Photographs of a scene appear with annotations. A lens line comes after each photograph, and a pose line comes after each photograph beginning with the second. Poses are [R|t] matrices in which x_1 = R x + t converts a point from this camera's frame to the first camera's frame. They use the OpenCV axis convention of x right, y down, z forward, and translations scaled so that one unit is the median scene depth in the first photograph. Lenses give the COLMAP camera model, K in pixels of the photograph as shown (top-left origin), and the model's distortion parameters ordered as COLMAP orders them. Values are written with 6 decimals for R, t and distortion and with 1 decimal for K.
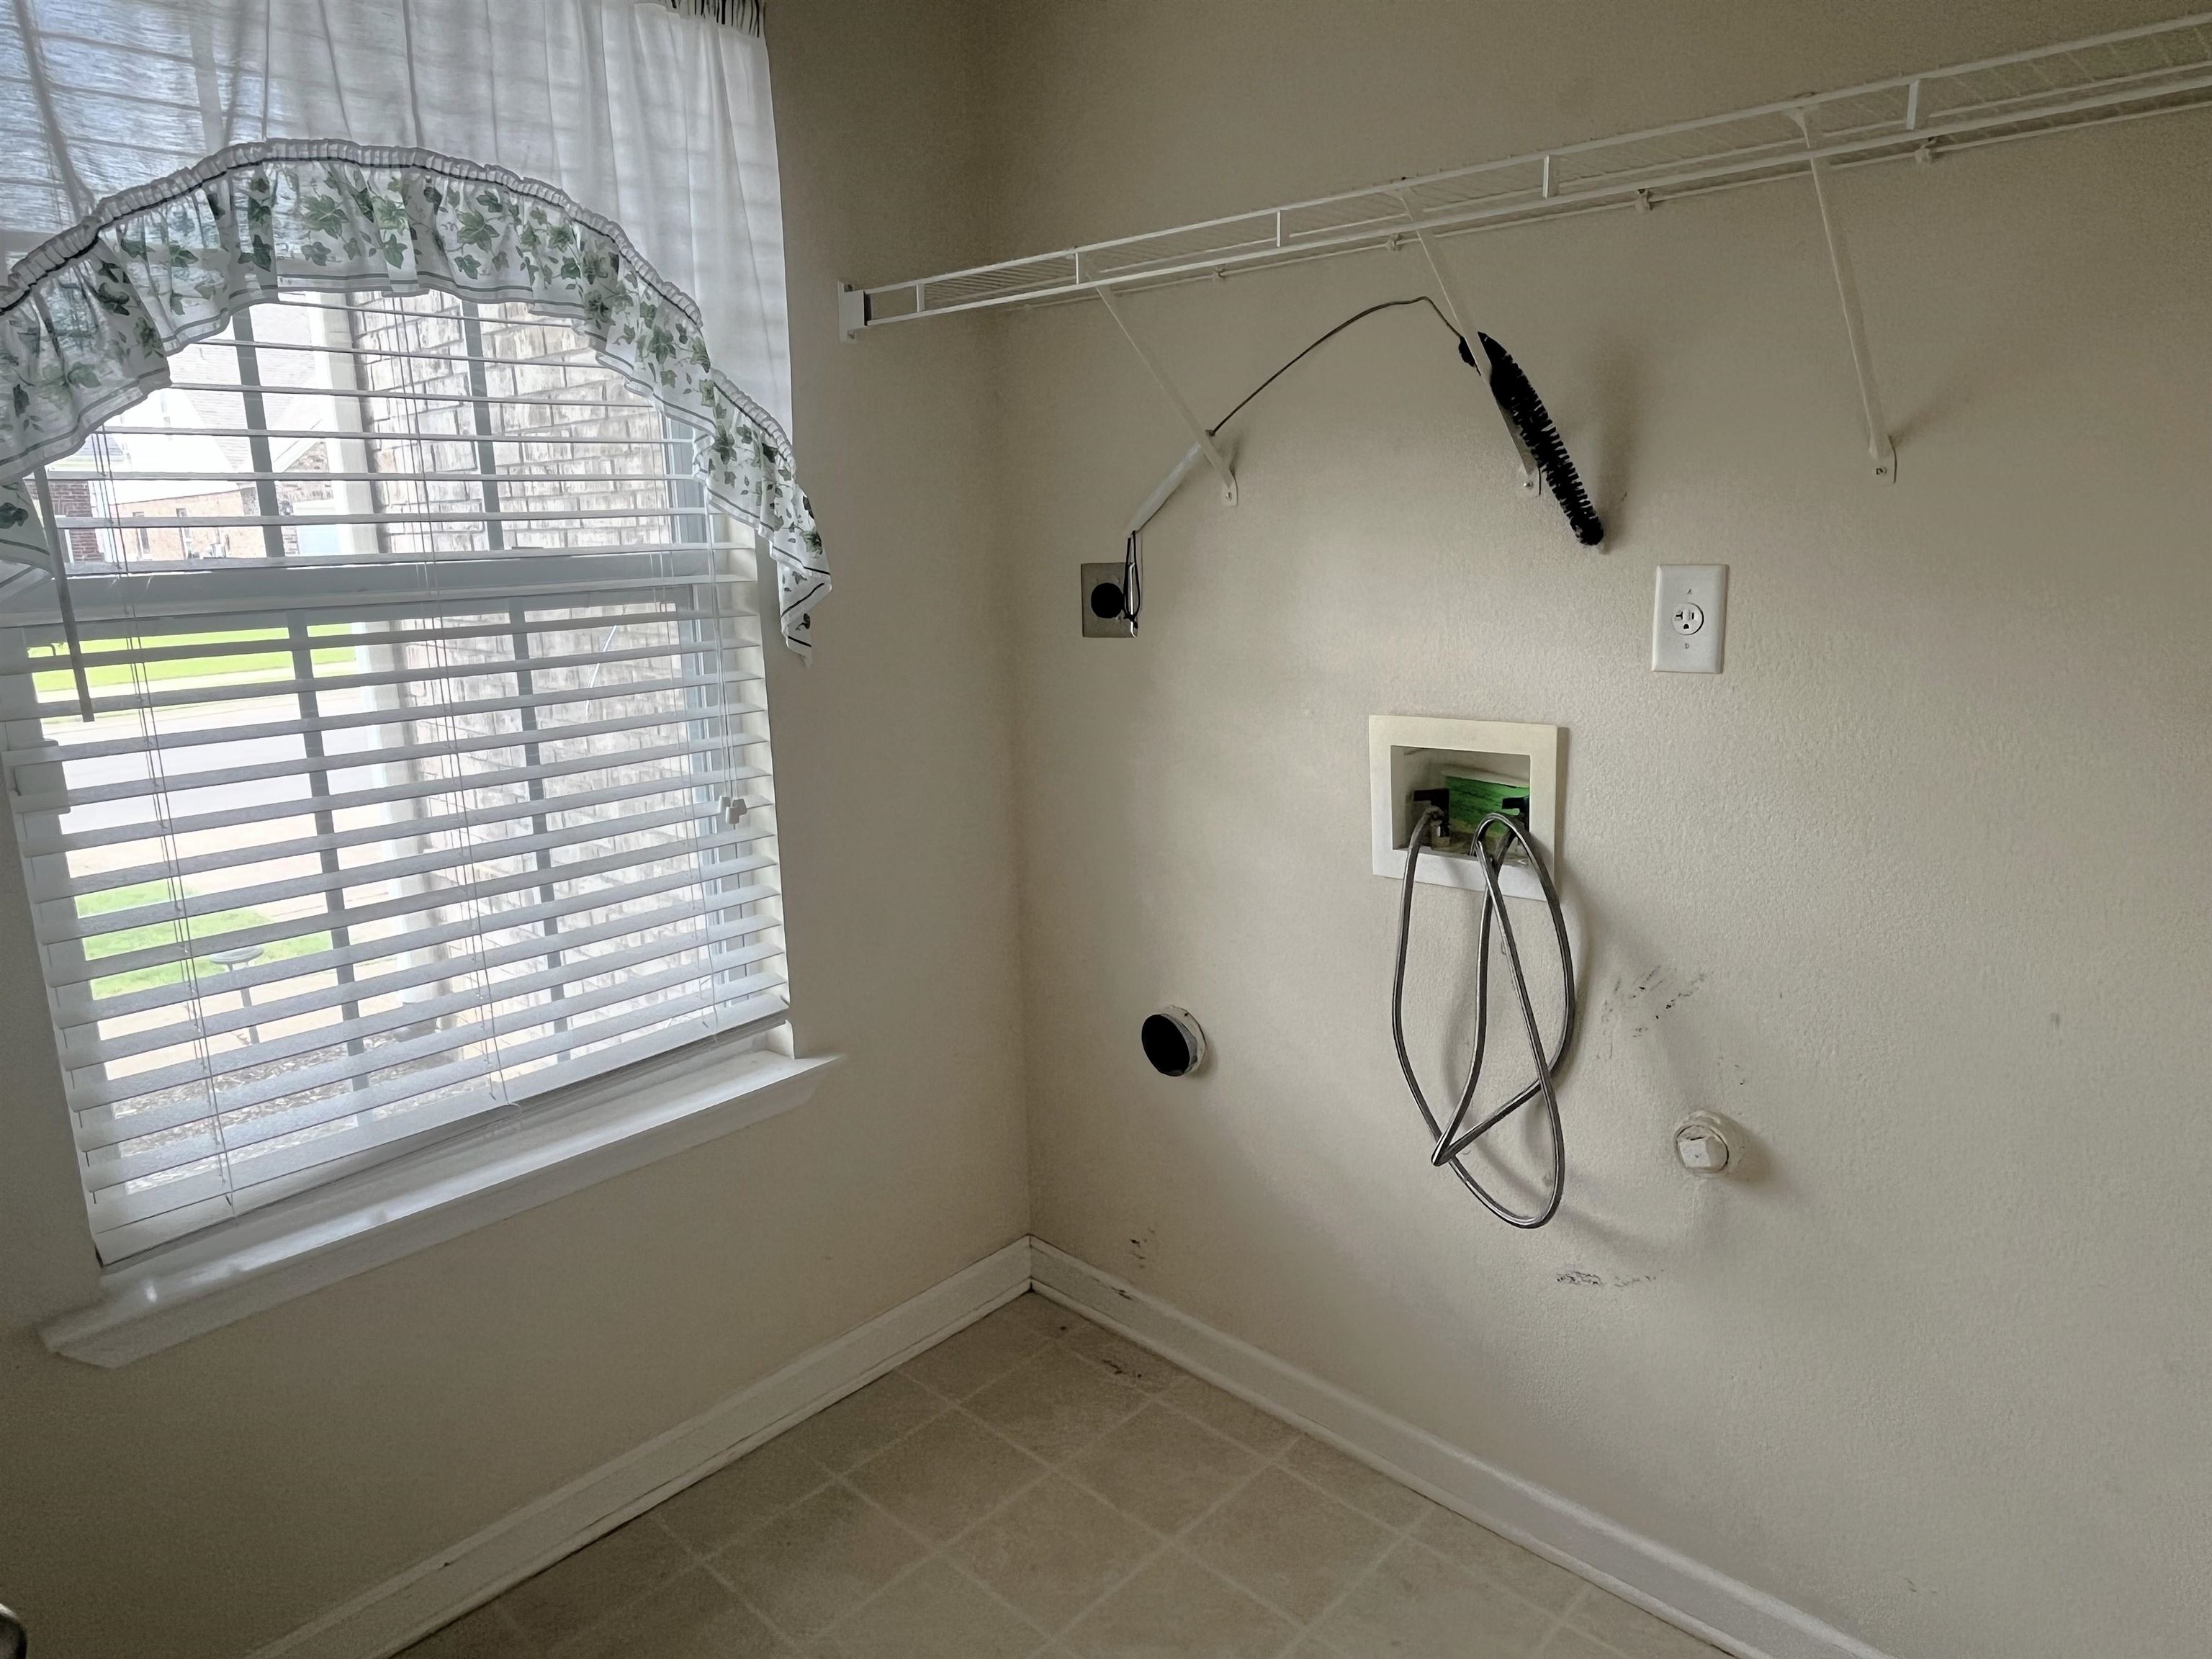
lens RADIAL K [[1386.1, 0, 1109.8], [0, 1386.1, 828.2], [0, 0, 1]] dist [-0.007645, 0.006259]
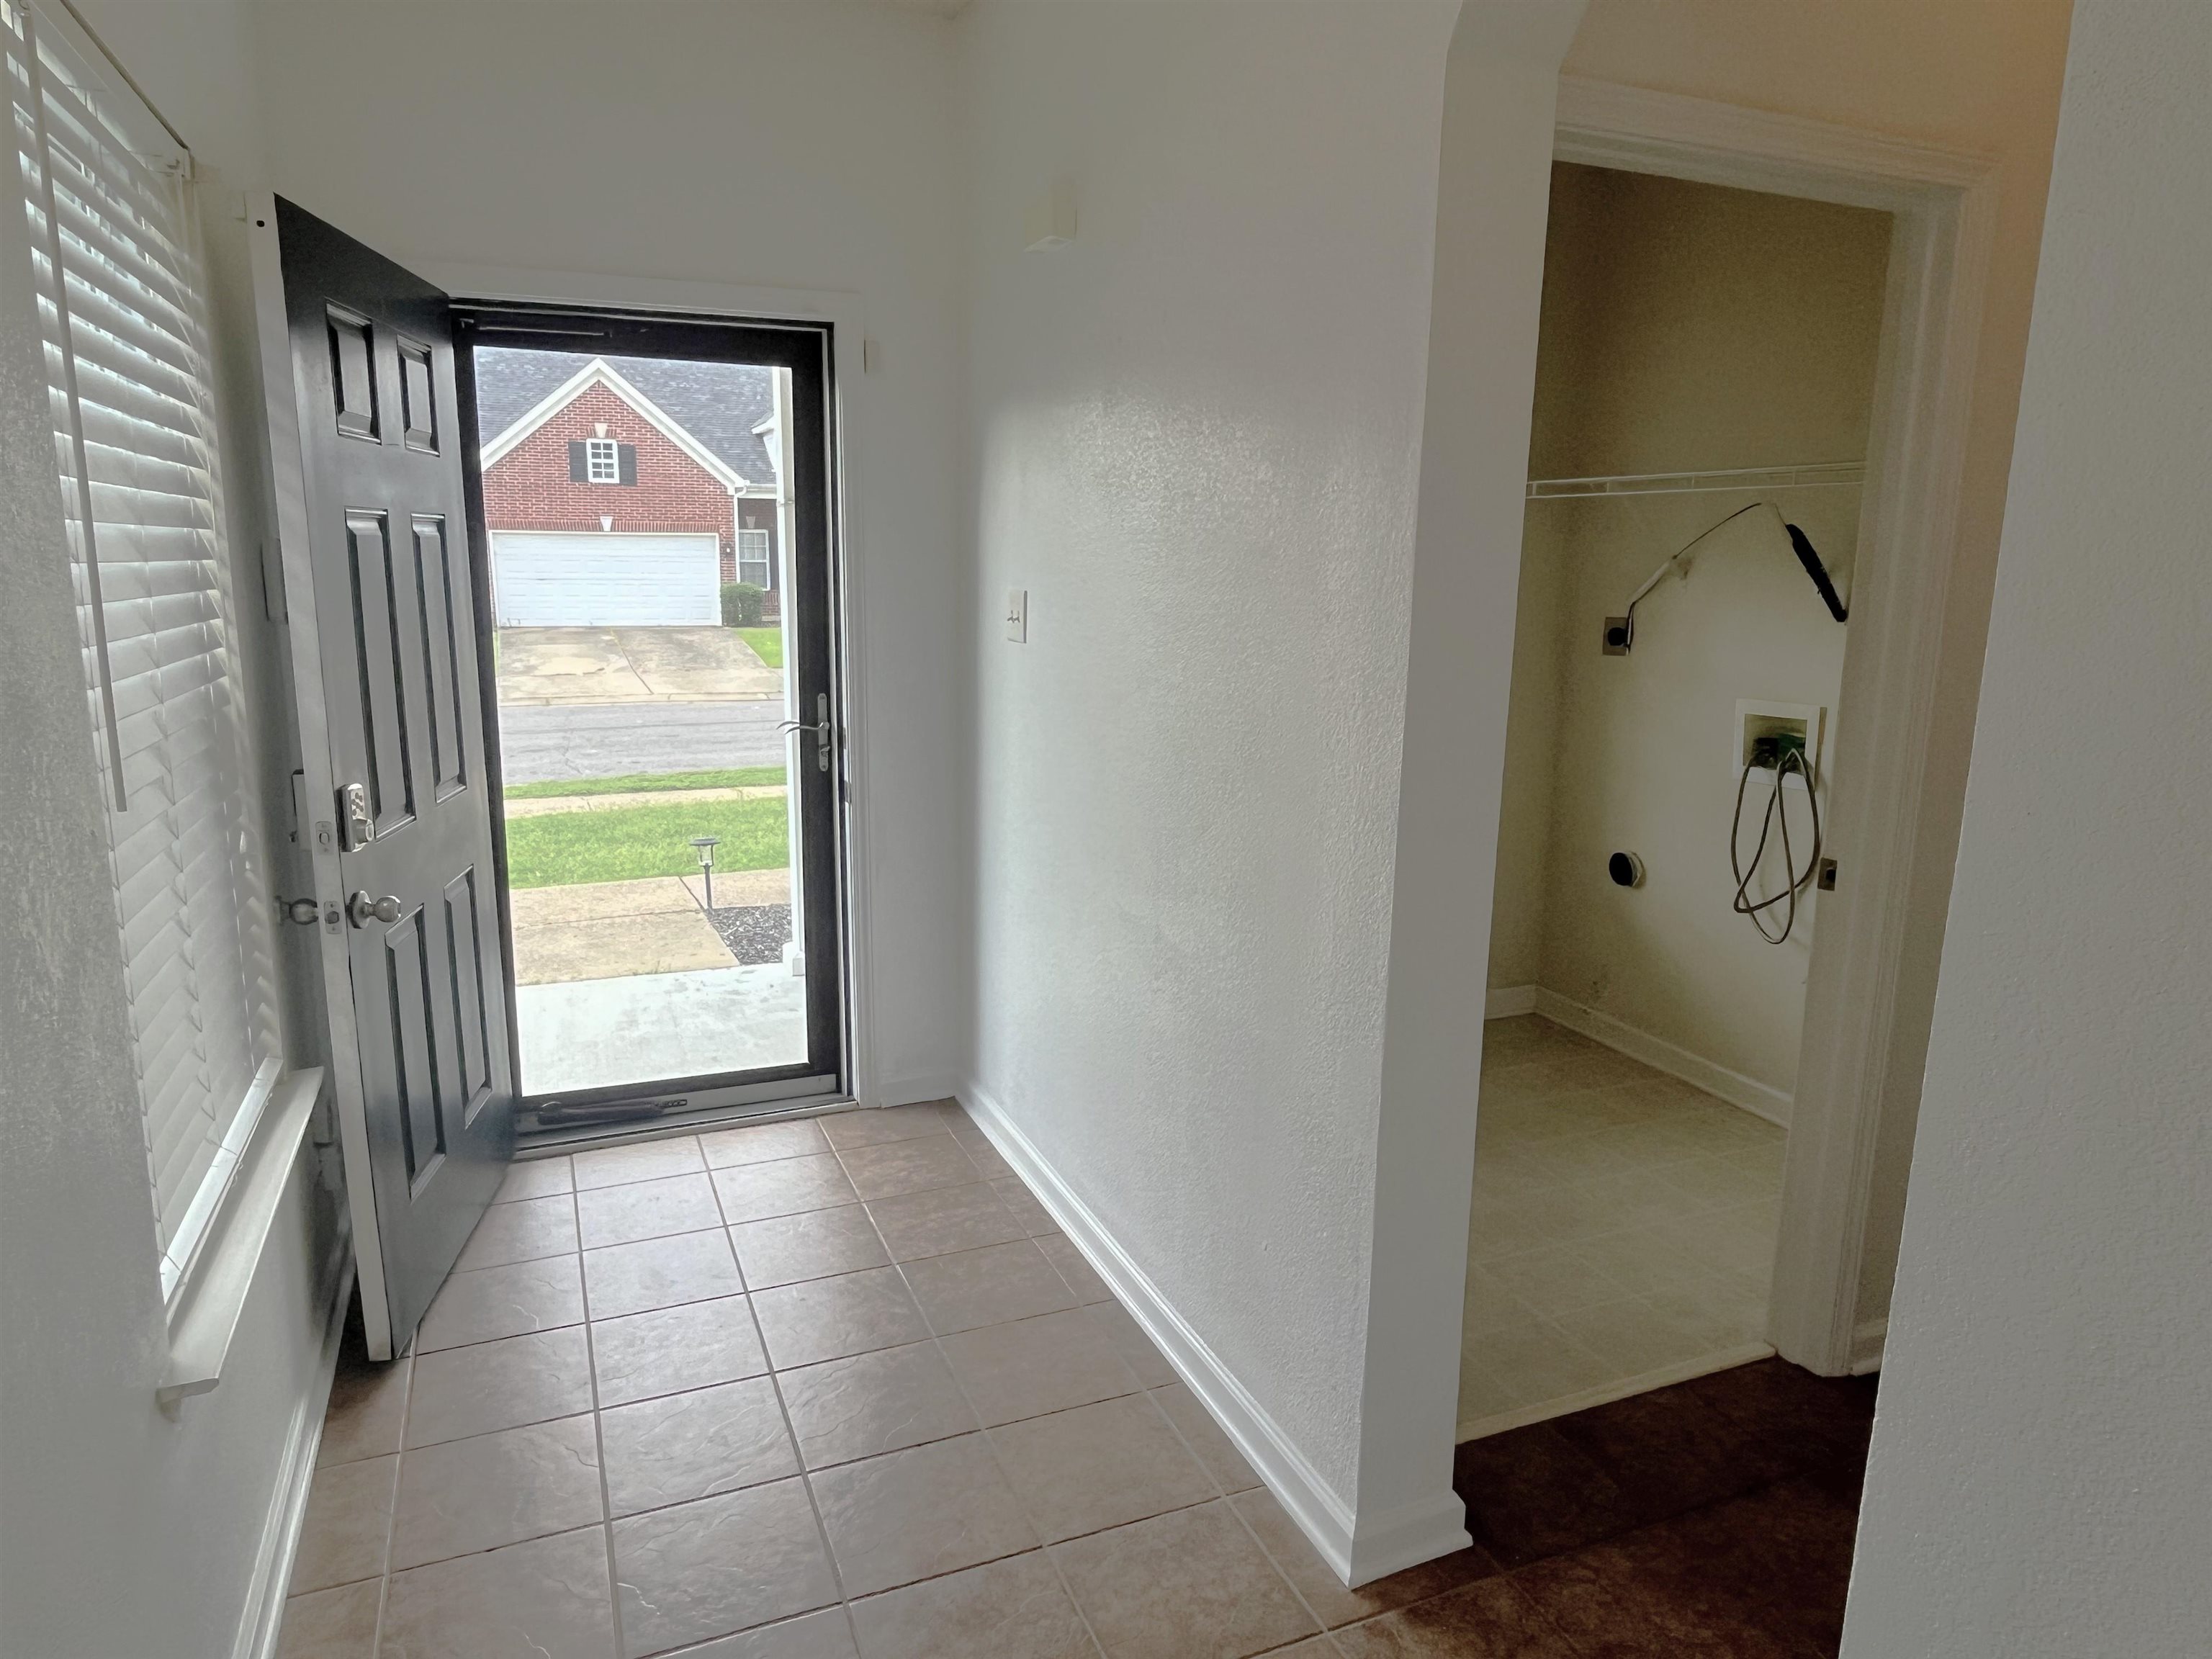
lens RADIAL K [[1386.1, 0, 1104.9], [0, 1386.1, 838.8], [0, 0, 1]] dist [-0.007645, 0.006259]
pose [[0.905190, 0.123041, -0.406807, 0.201635], [-0.130910, 0.991357, 0.008552, 0.230289], [0.404343, 0.045514, 0.913474, -1.244444]]
